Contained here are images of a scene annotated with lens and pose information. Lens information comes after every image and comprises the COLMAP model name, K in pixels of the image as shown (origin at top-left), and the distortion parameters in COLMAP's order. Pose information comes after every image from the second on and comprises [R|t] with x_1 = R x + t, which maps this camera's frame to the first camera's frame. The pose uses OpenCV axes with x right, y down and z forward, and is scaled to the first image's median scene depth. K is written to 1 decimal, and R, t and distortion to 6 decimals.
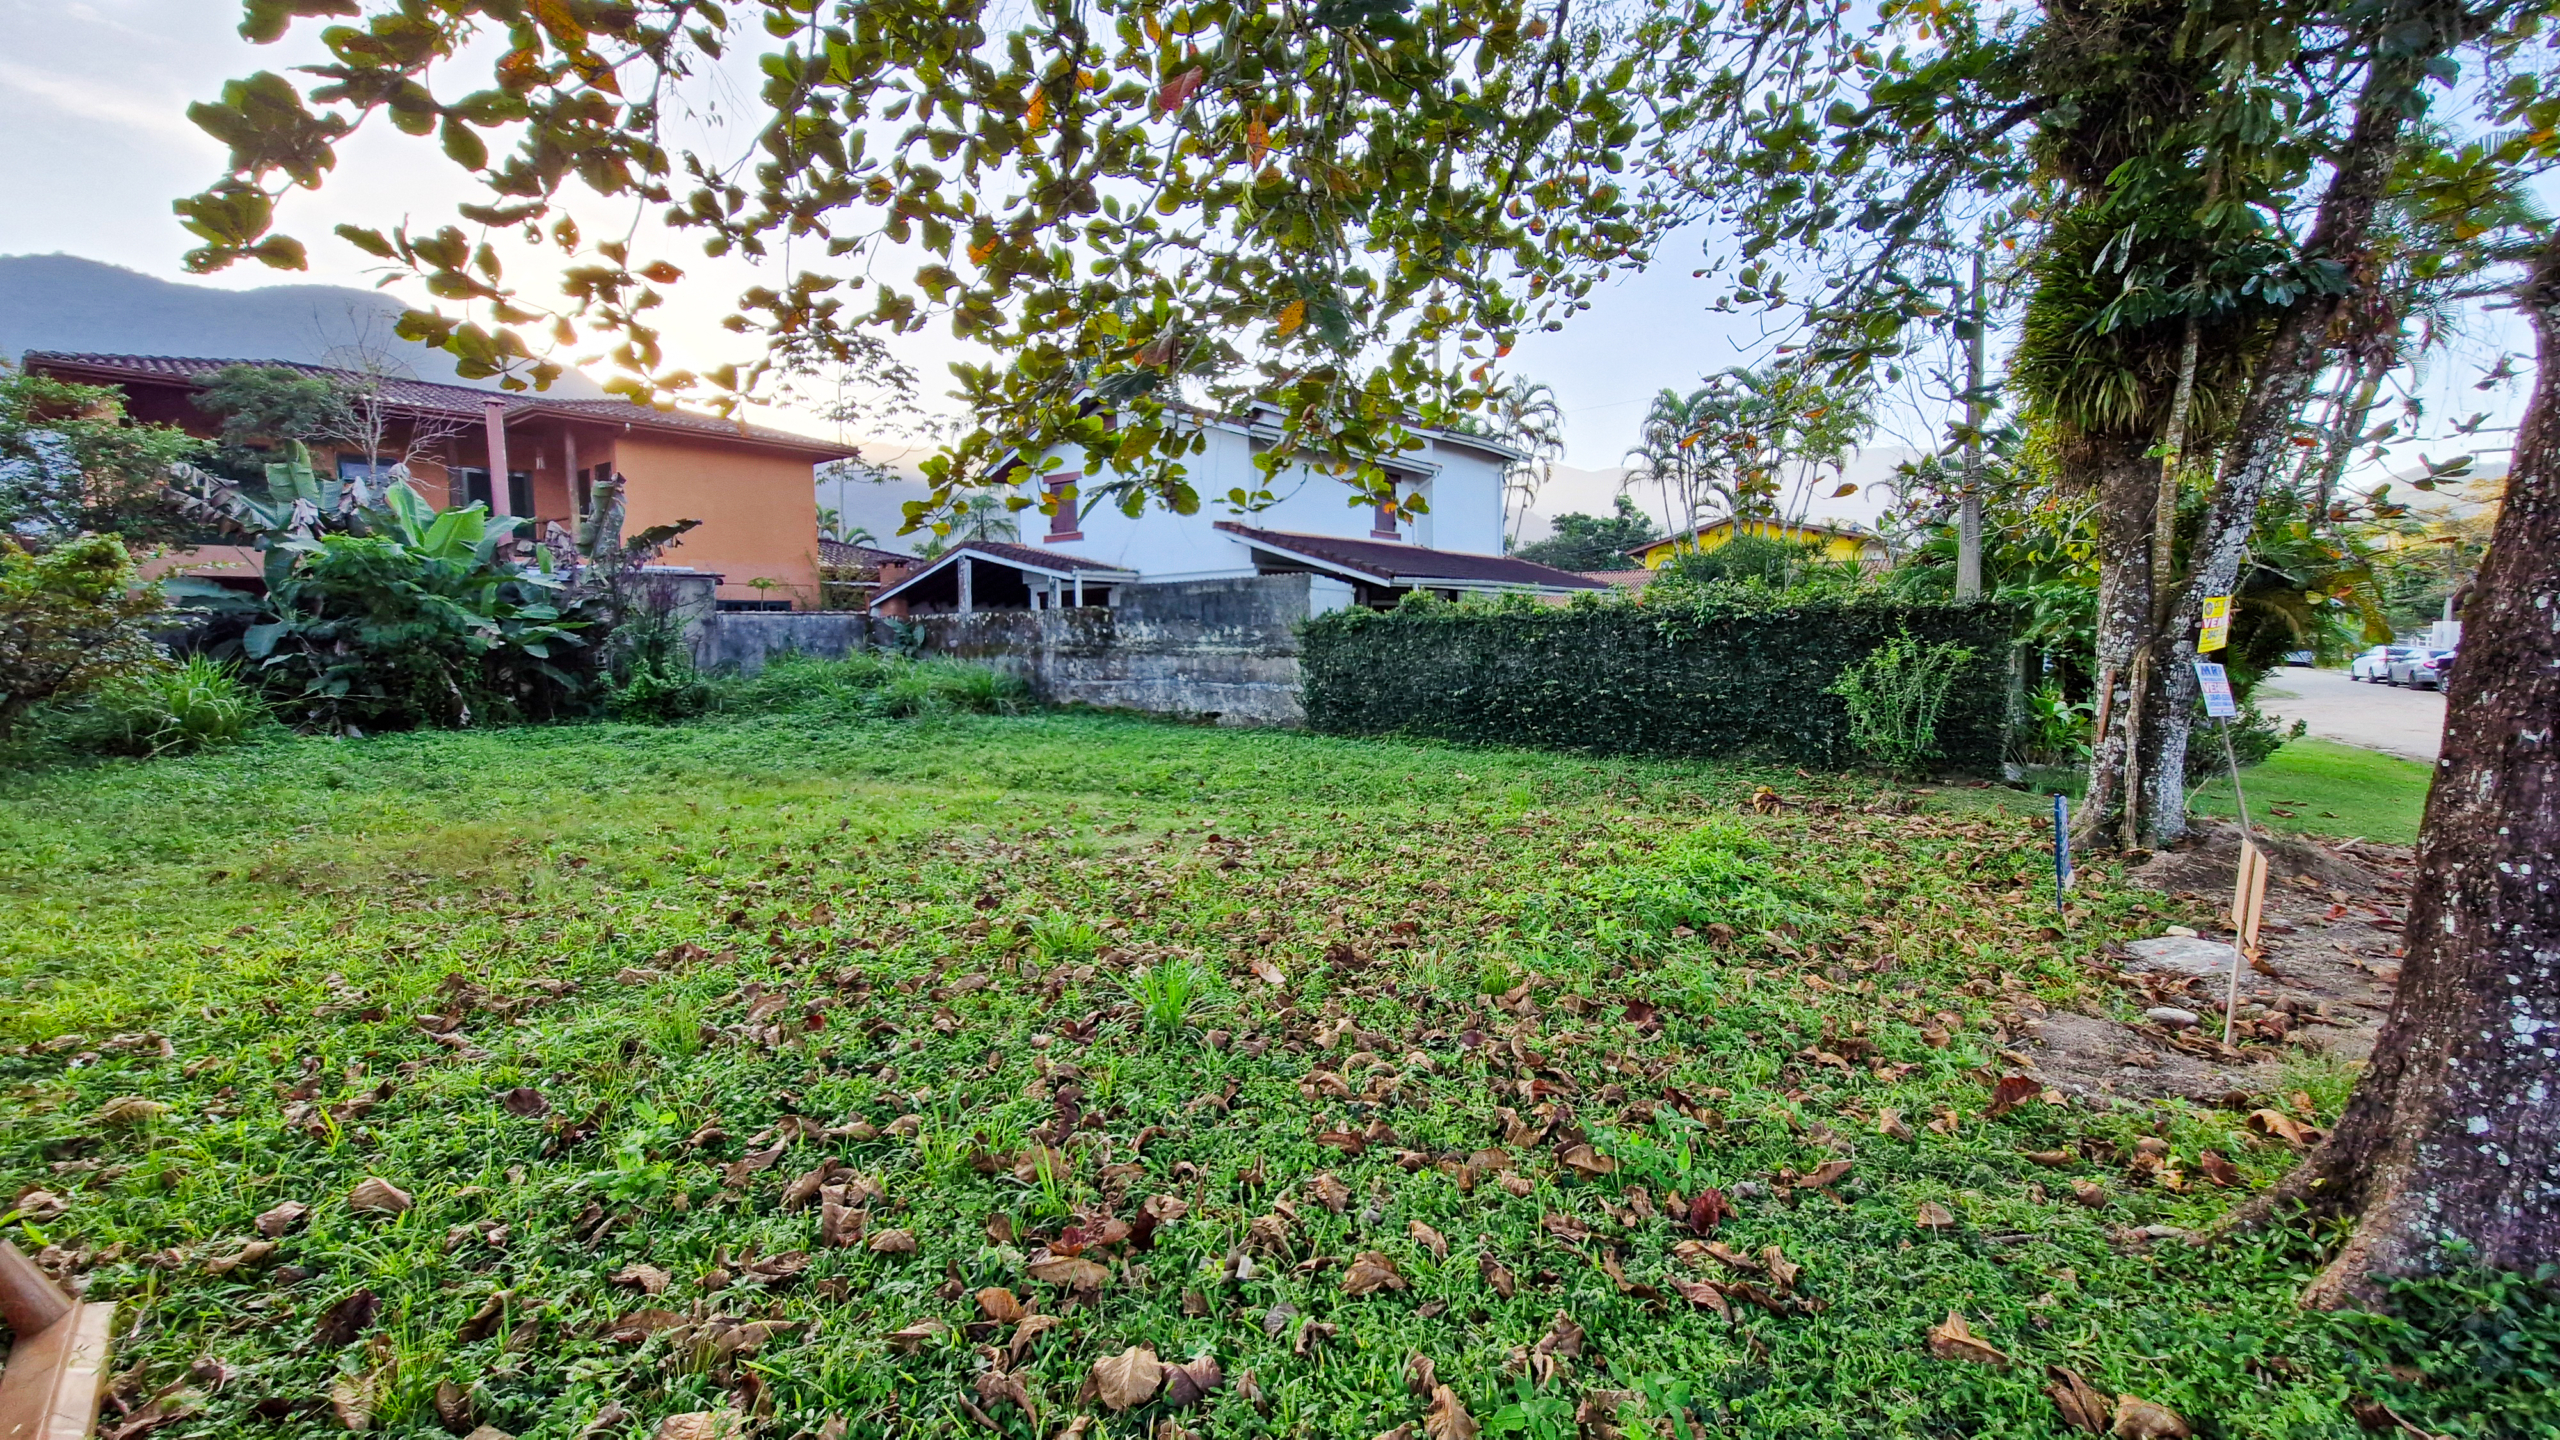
lens RADIAL K [[1008.8, 0, 1293.8], [0, 1008.8, 683.2], [0, 0, 1]] dist [0.003867, -0.000139]
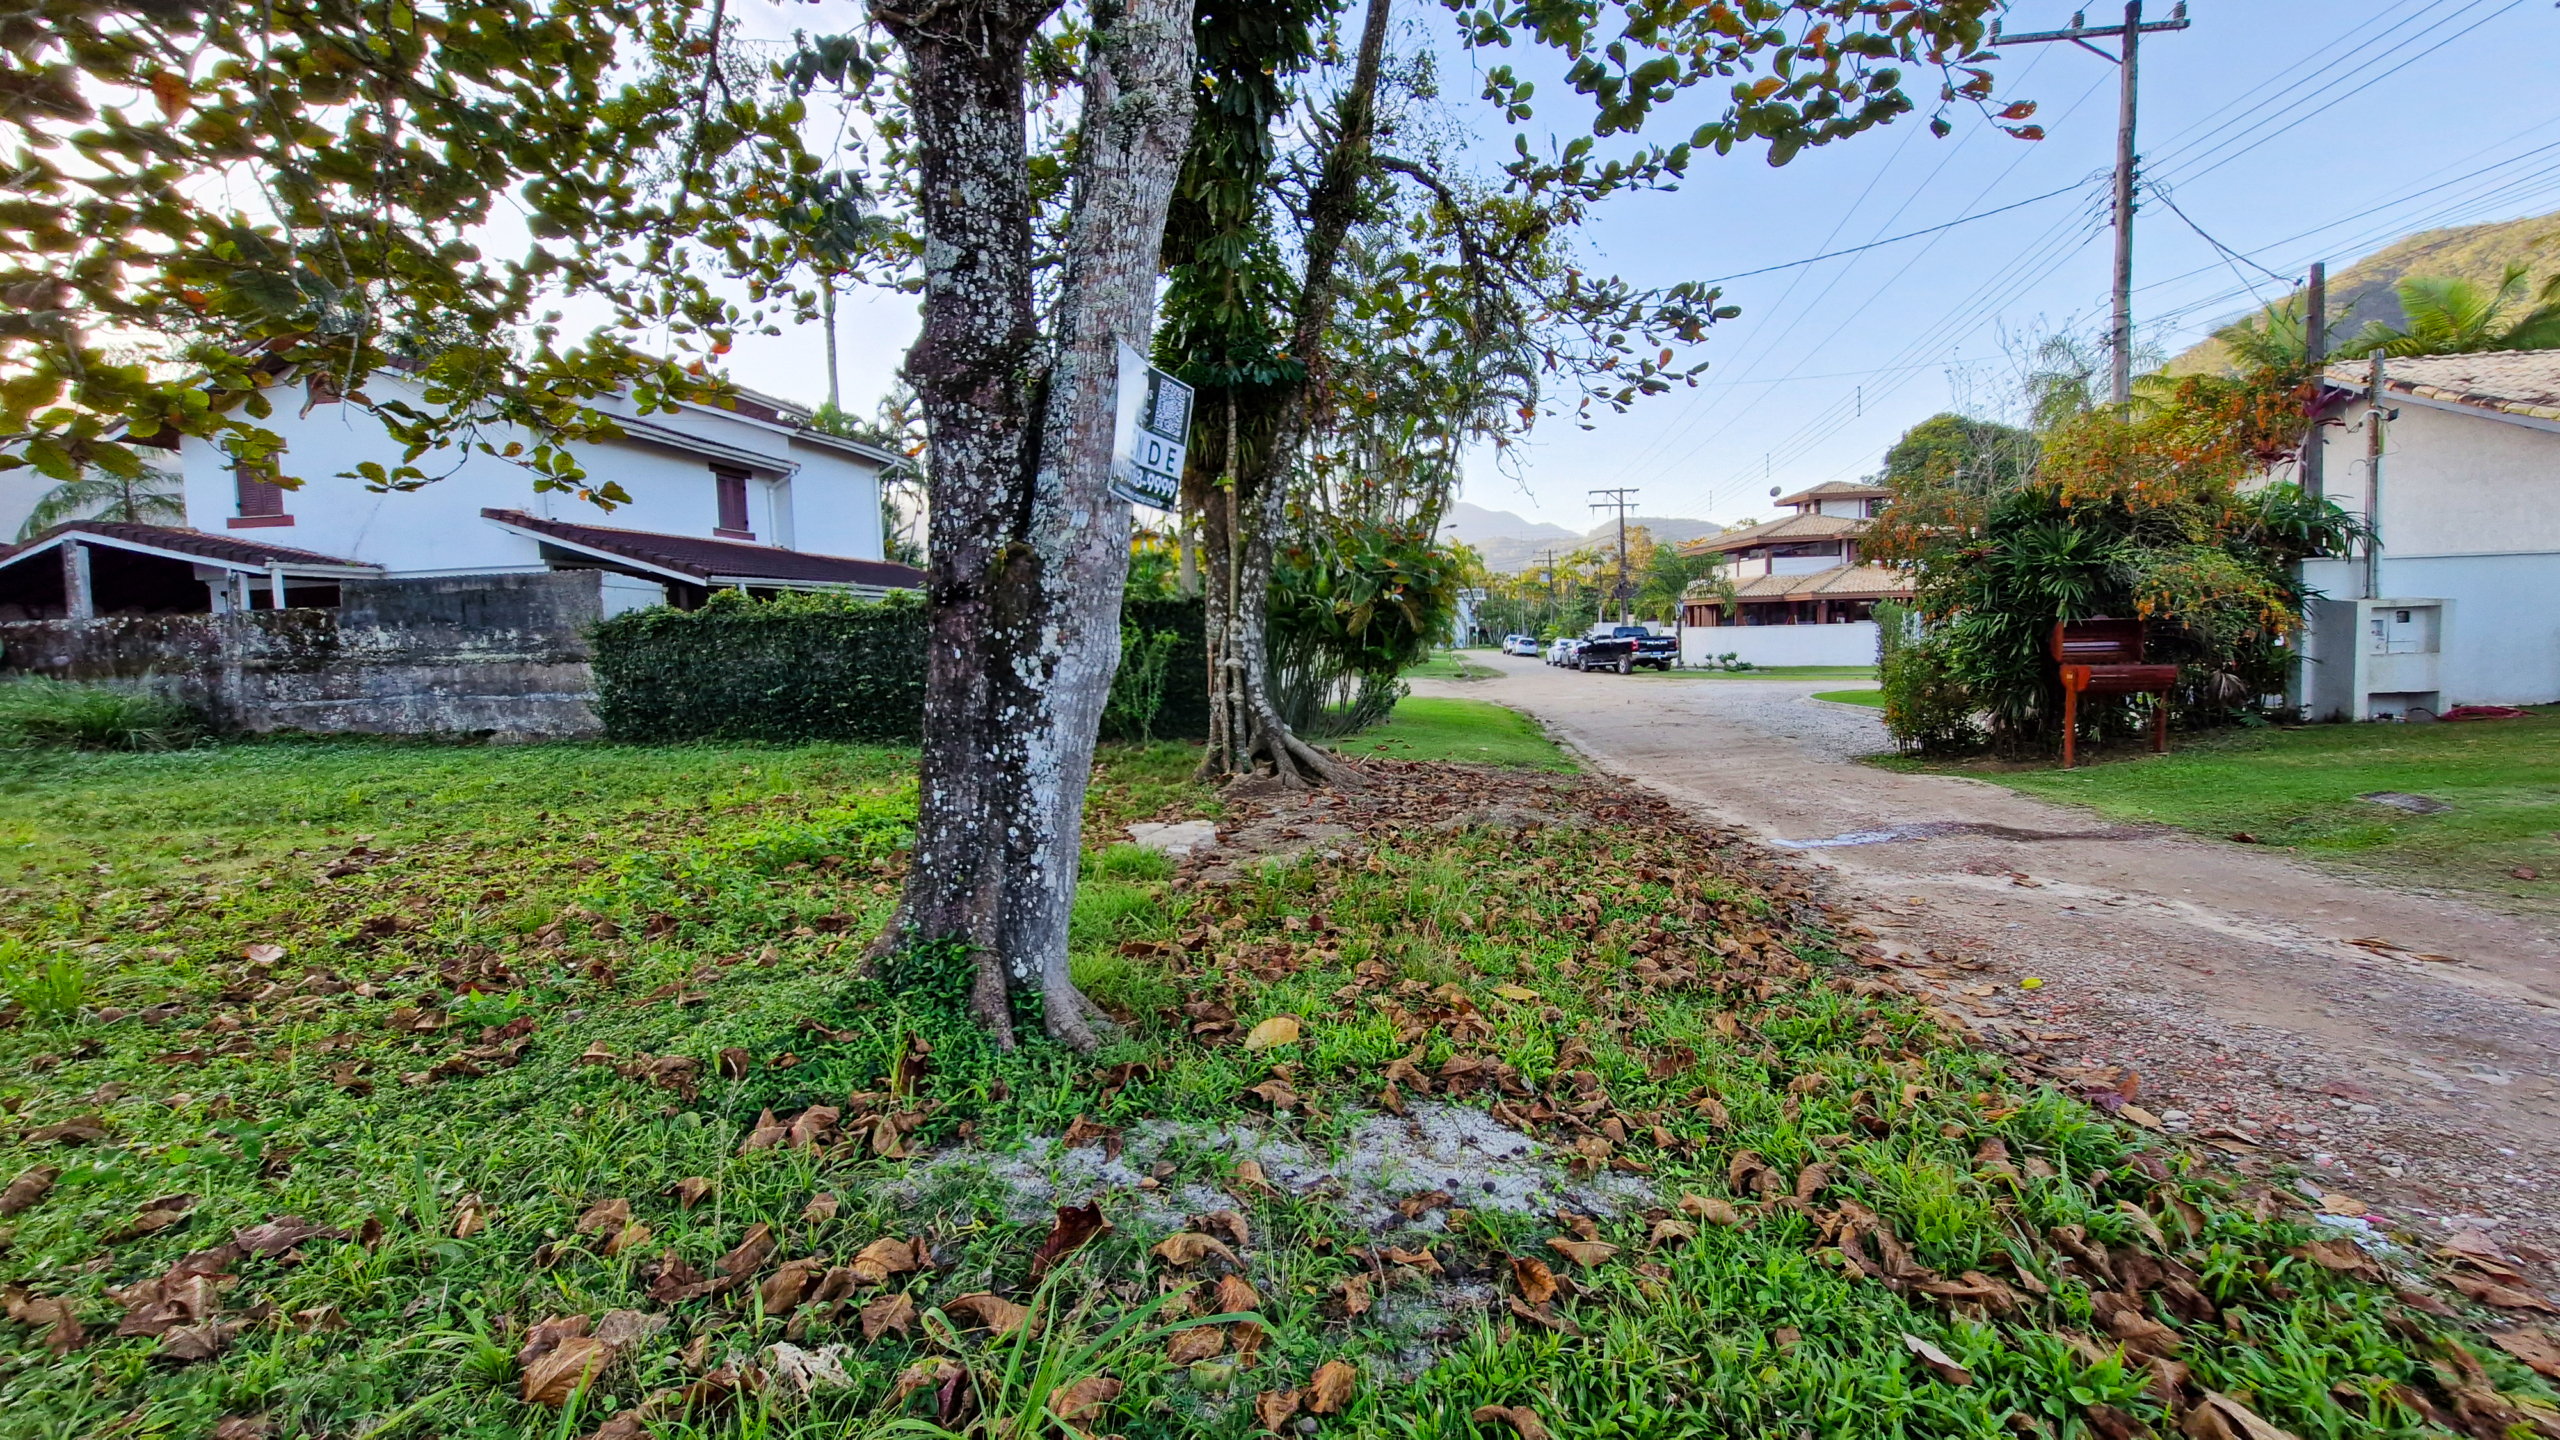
lens RADIAL K [[1008.8, 0, 1288.6], [0, 1008.8, 699.6], [0, 0, 1]] dist [0.003867, -0.000139]
pose [[0.873147, -0.044169, 0.485451, 0.104448], [0.042192, 0.998997, 0.015007, 0.019742], [-0.485627, 0.007379, 0.874135, -0.094508]]
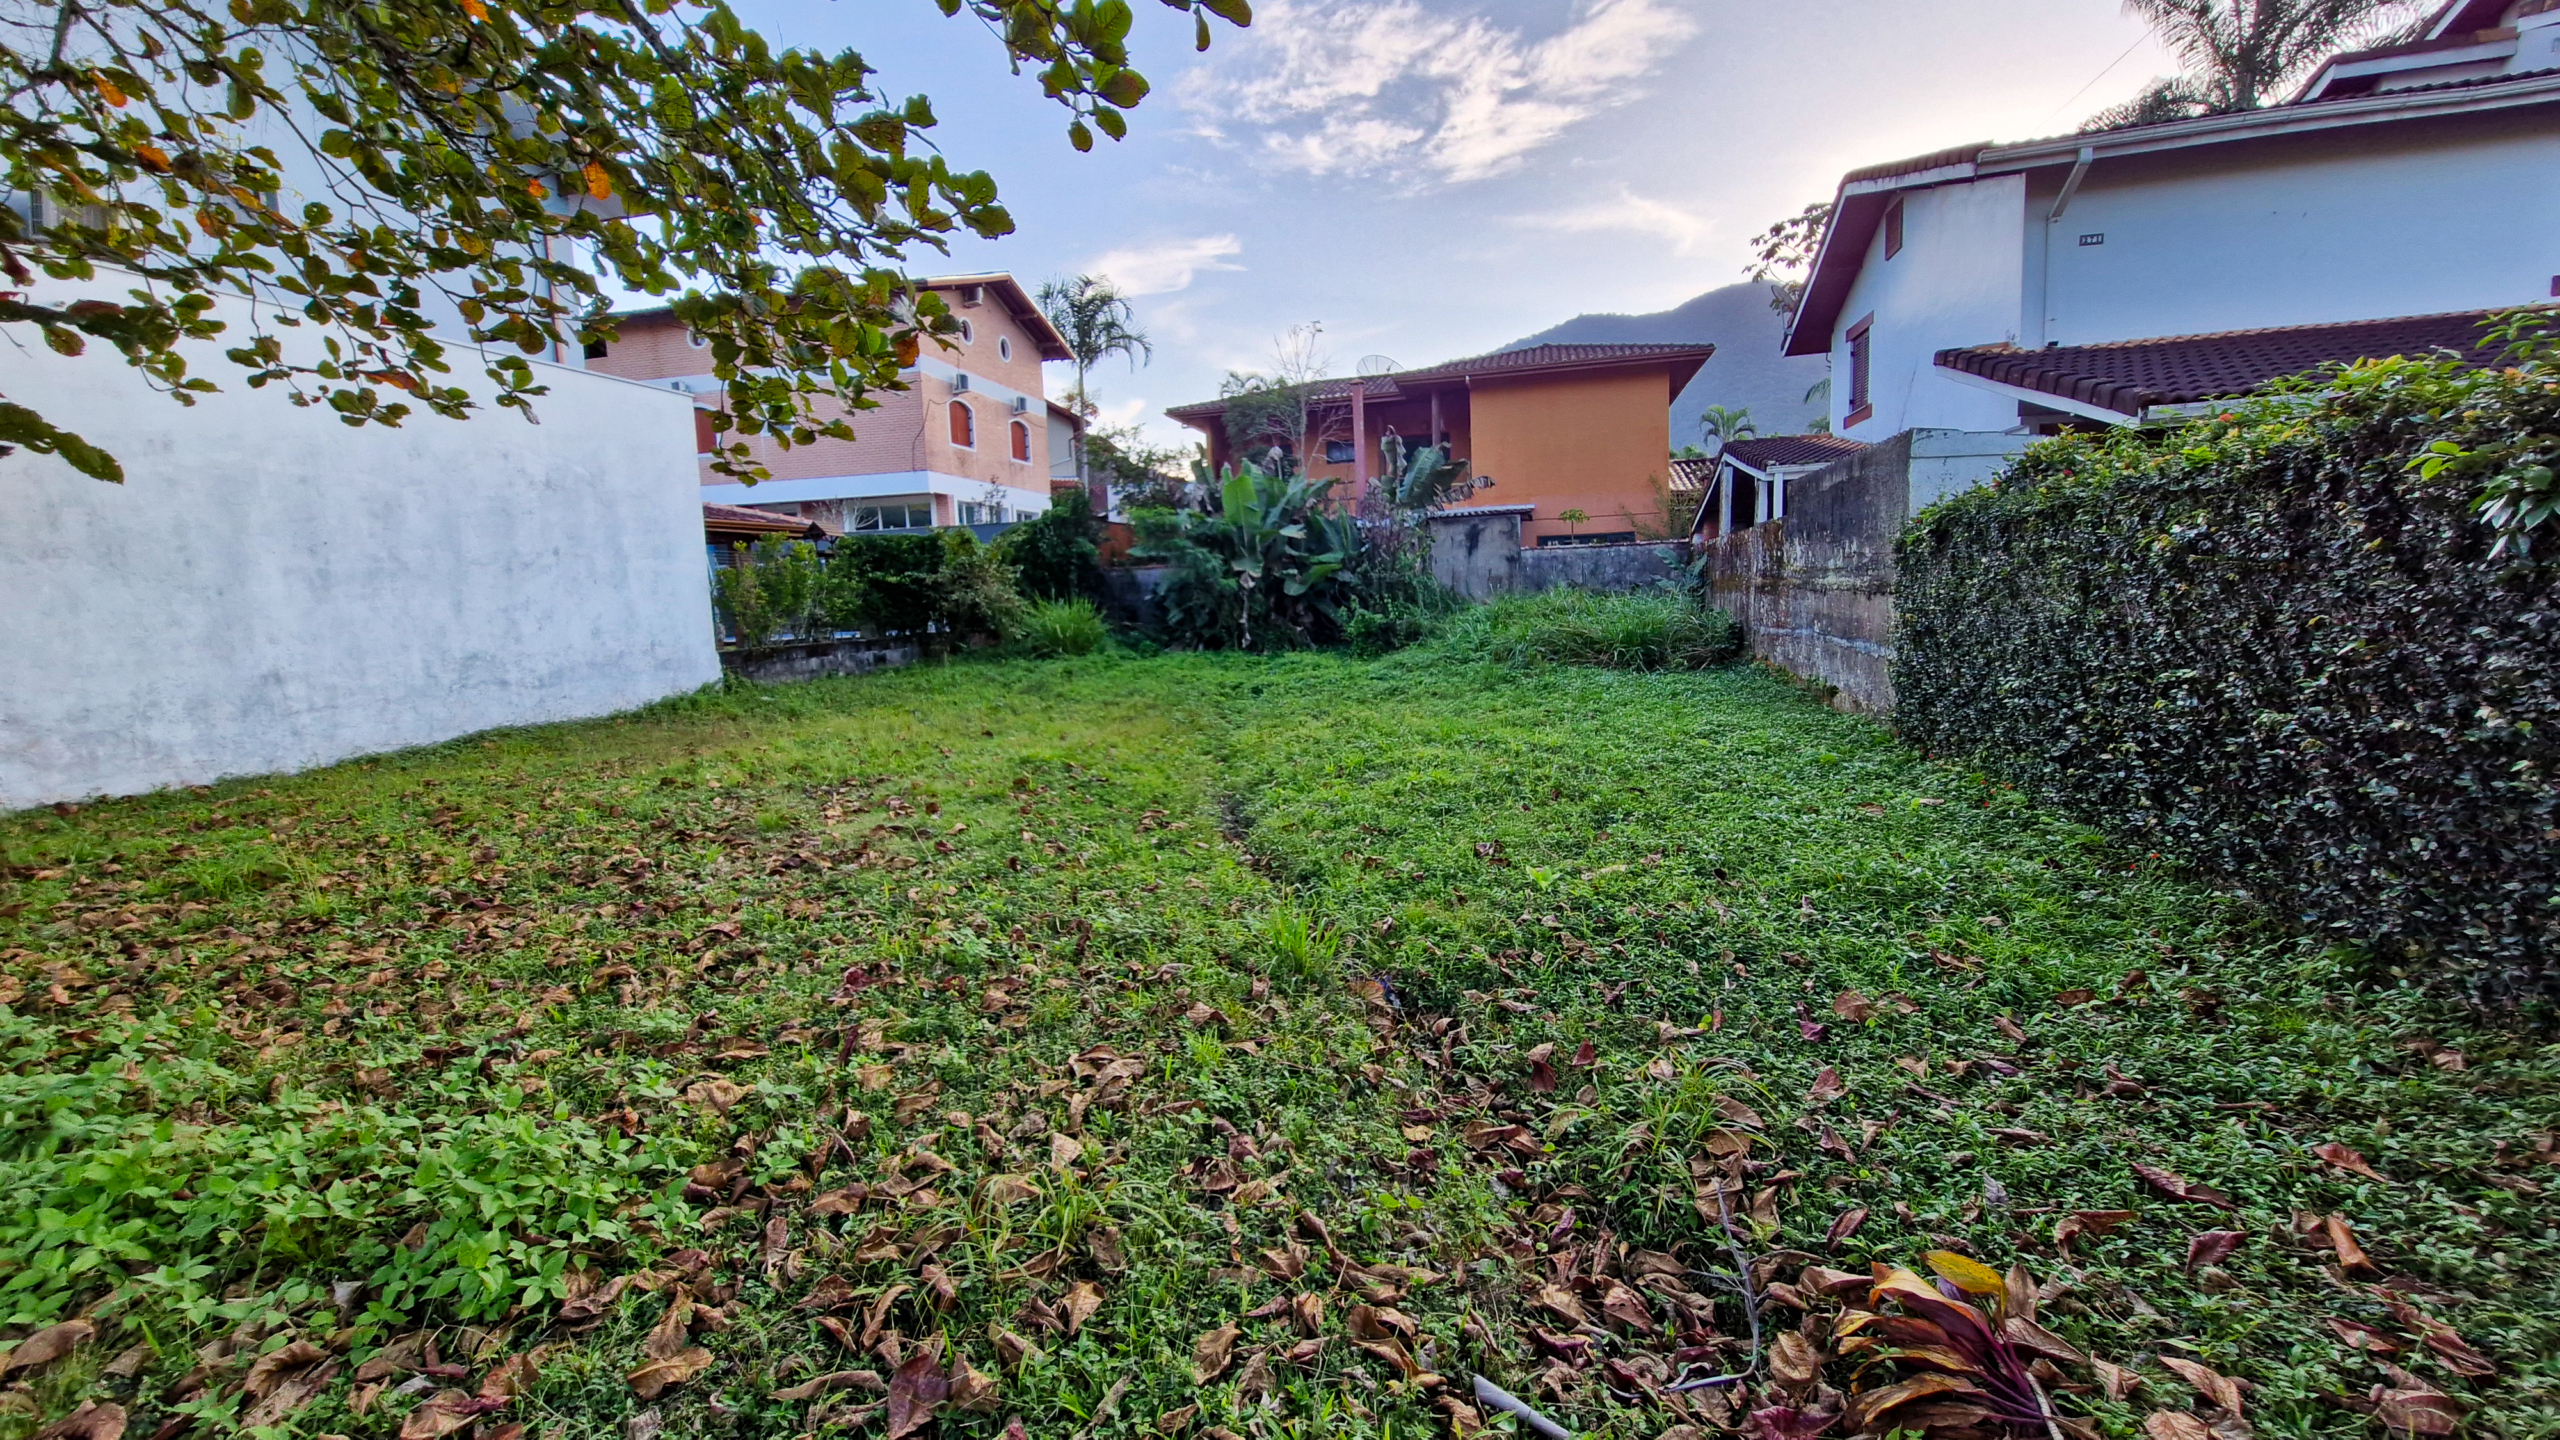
lens RADIAL K [[1008.8, 0, 1289.8], [0, 1008.8, 692.1], [0, 0, 1]] dist [0.003867, -0.000139]
pose [[0.388972, 0.089162, -0.916925, 0.352912], [-0.017783, 0.995847, 0.089292, -0.015746], [0.921078, -0.018427, 0.388942, 0.481712]]
